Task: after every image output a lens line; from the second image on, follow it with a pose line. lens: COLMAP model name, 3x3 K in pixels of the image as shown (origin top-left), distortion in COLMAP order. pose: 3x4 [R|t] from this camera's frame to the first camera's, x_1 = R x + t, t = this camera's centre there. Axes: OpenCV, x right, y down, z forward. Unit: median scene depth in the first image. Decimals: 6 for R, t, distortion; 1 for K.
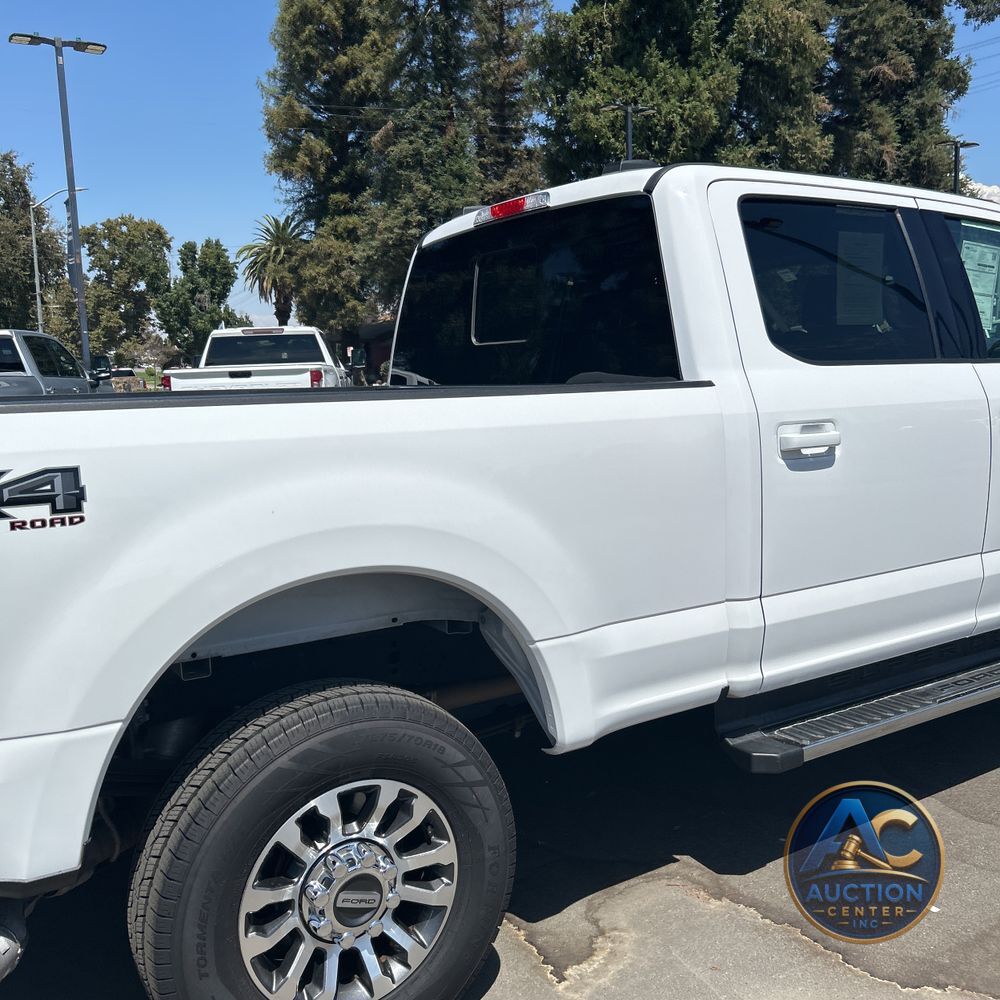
lens RADIAL K [[1019.4, 0, 494.5], [0, 1019.4, 497.3], [0, 0, 1]] dist [0.028384, -0.024634]
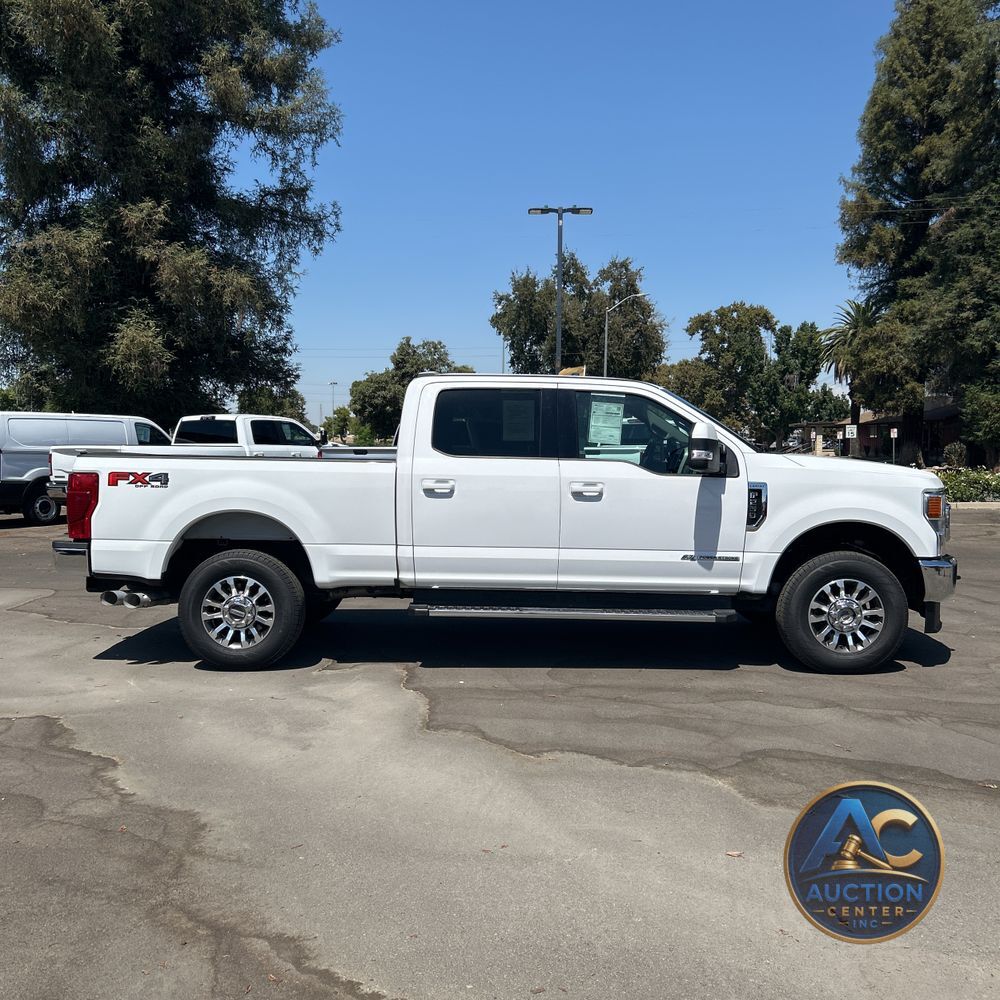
lens RADIAL K [[1016.5, 0, 490.4], [0, 1016.5, 497.4], [0, 0, 1]] dist [0.102084, -0.186762]
pose [[0.825331, 0.065677, -0.560817, 0.108250], [-0.106215, 0.993540, -0.039959, 0.003428], [0.554570, 0.092547, 0.826975, -0.059329]]
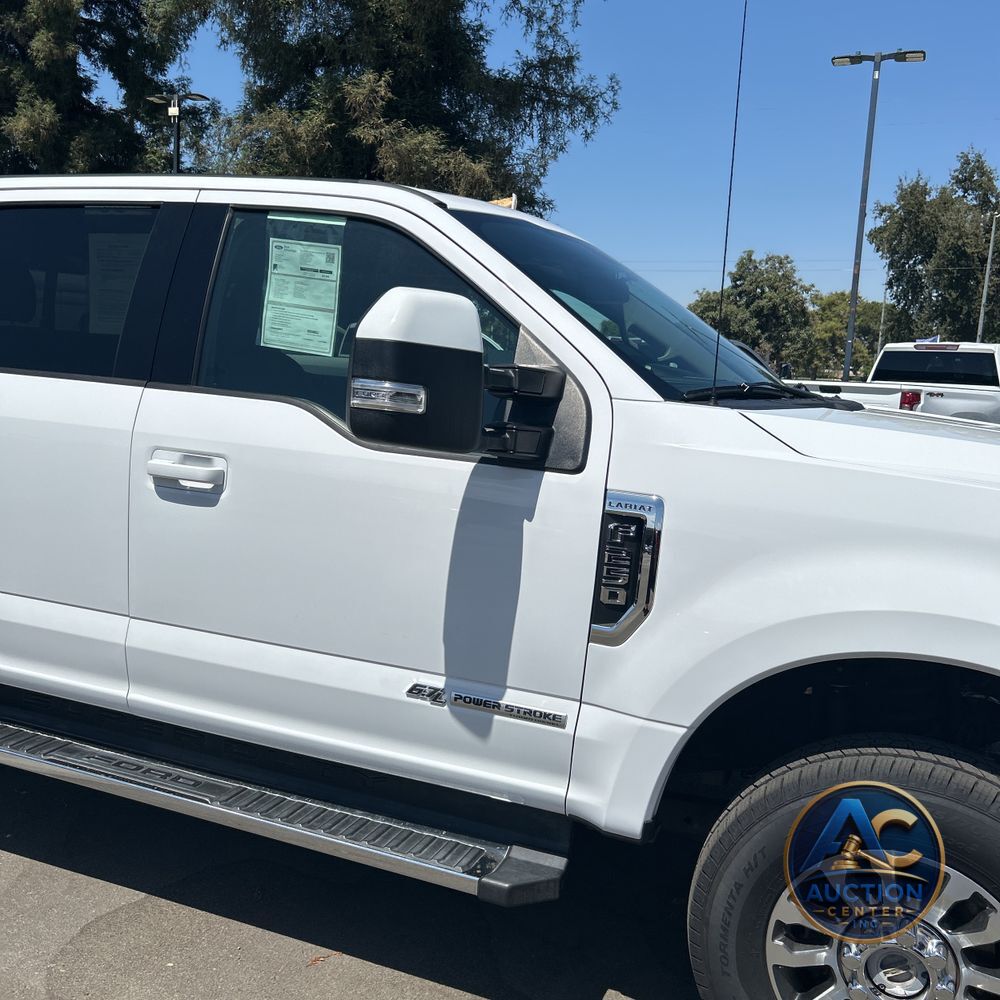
lens RADIAL K [[1022.6, 0, 498.5], [0, 1022.6, 485.5], [0, 0, 1]] dist [0.021267, -0.005108]
pose [[0.567780, 0.163259, -0.806829, 0.090929], [-0.180866, 0.980927, 0.071208, -0.011337], [0.803065, 0.105497, 0.586479, 0.052205]]
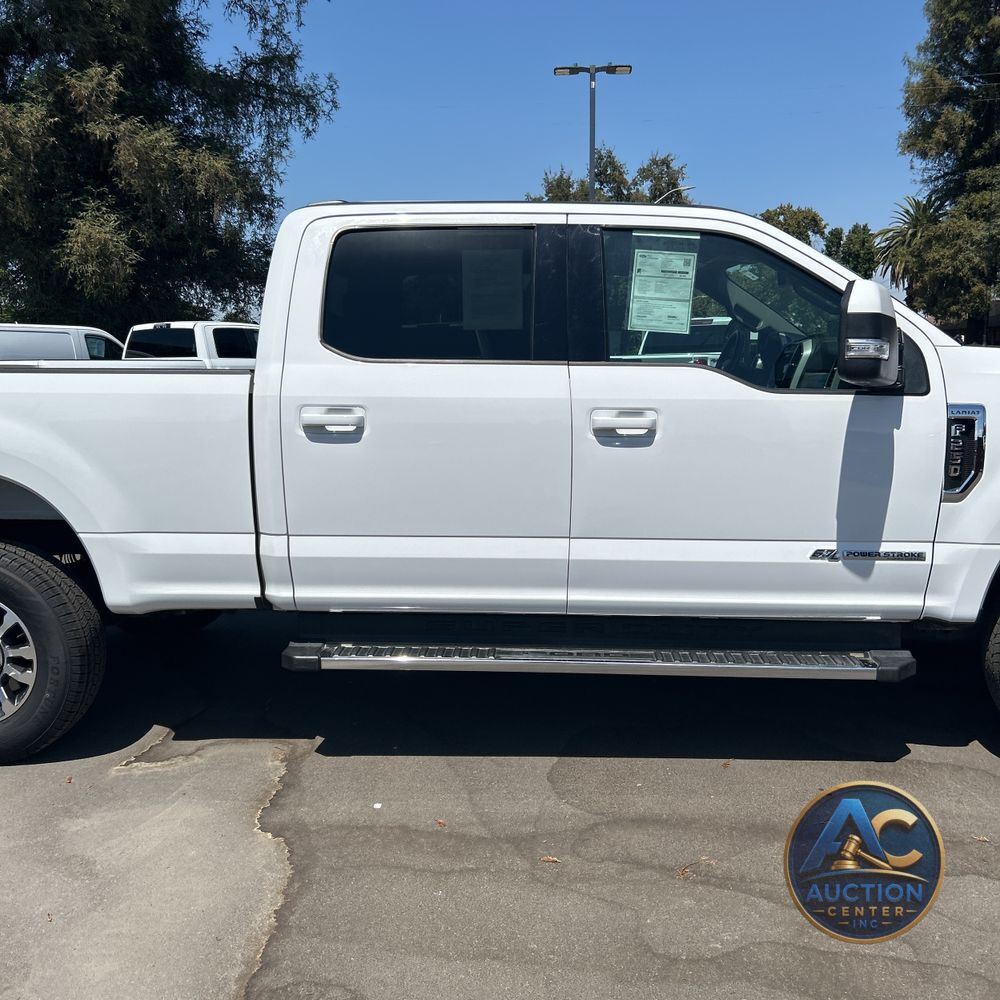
lens RADIAL K [[1017.8, 0, 501.1], [0, 1017.8, 496.8], [0, 0, 1]] dist [0.024122, -0.002562]
pose [[0.810722, 0.103790, -0.576158, 0.072981], [-0.096249, 0.994398, 0.043699, -0.002127], [0.577465, 0.020027, 0.816170, 0.004758]]
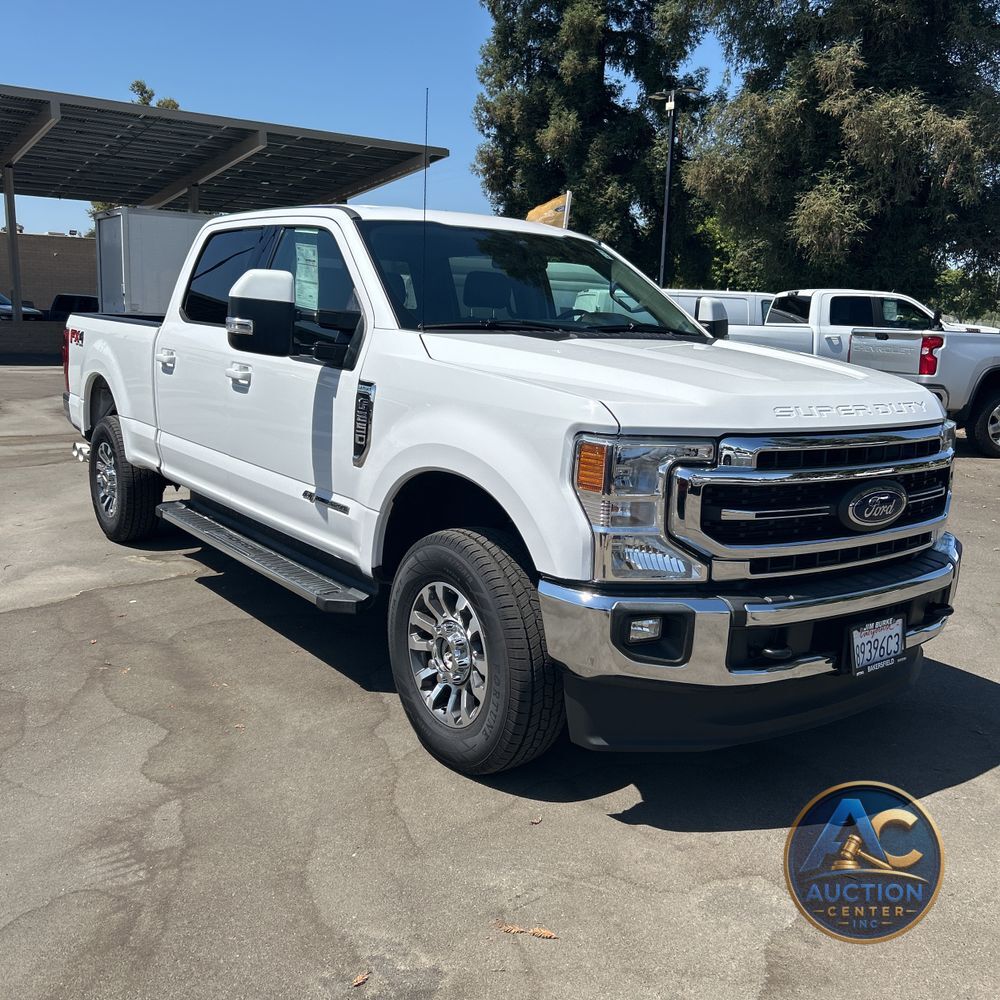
lens RADIAL K [[1019.6, 0, 503.6], [0, 1019.6, 503.0], [0, 0, 1]] dist [0.024853, -0.015267]
pose [[0.062868, 0.218162, -0.973886, 0.140308], [-0.168316, 0.964156, 0.205117, -0.018064], [0.983726, 0.151025, 0.097335, 0.088847]]
